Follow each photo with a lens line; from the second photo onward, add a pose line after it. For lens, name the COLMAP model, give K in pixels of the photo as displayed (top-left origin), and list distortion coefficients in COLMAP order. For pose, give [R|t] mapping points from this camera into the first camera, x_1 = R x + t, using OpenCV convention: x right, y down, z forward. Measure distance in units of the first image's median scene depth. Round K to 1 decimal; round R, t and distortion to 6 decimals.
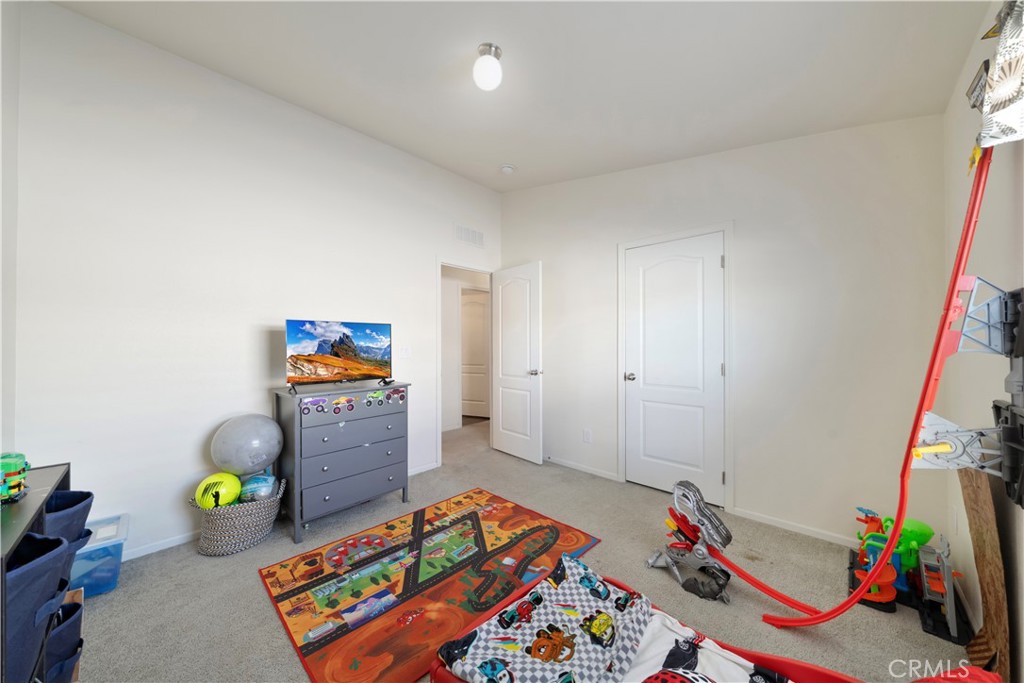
lens RADIAL K [[353.0, 0, 516.0], [0, 353.0, 343.2], [0, 0, 1]] dist [-0.002376, -0.000151]
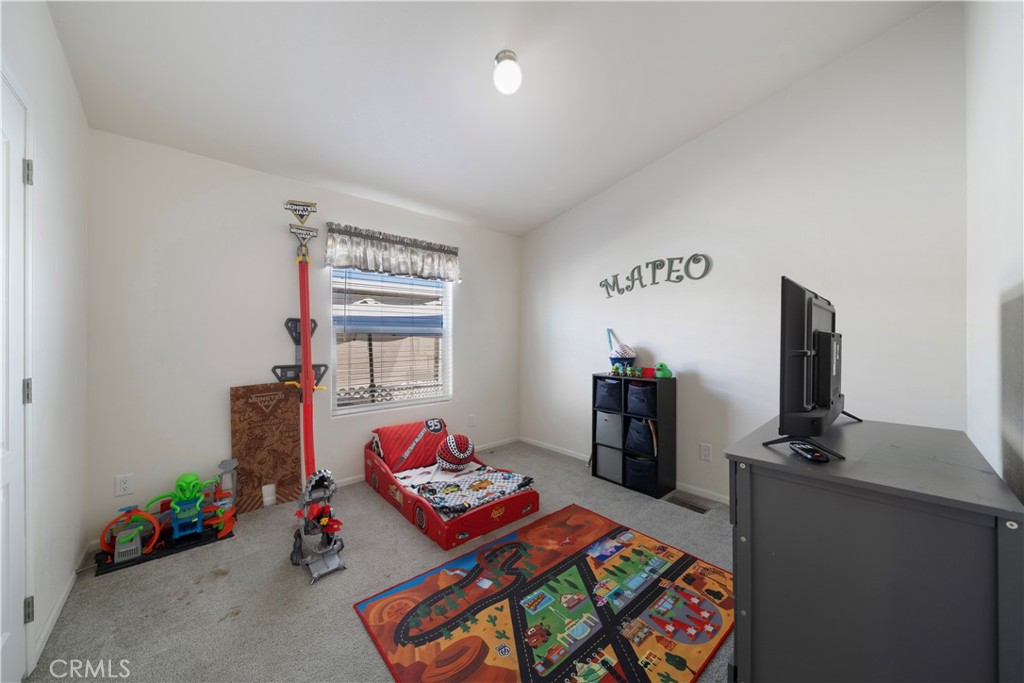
lens RADIAL K [[353.0, 0, 511.5], [0, 353.0, 341.4], [0, 0, 1]] dist [-0.002376, -0.000151]
pose [[-0.994950, 0.001439, 0.100366, -0.181461], [0.001556, 0.999998, 0.001094, 0.011429], [-0.100364, 0.001244, -0.994950, 1.924079]]
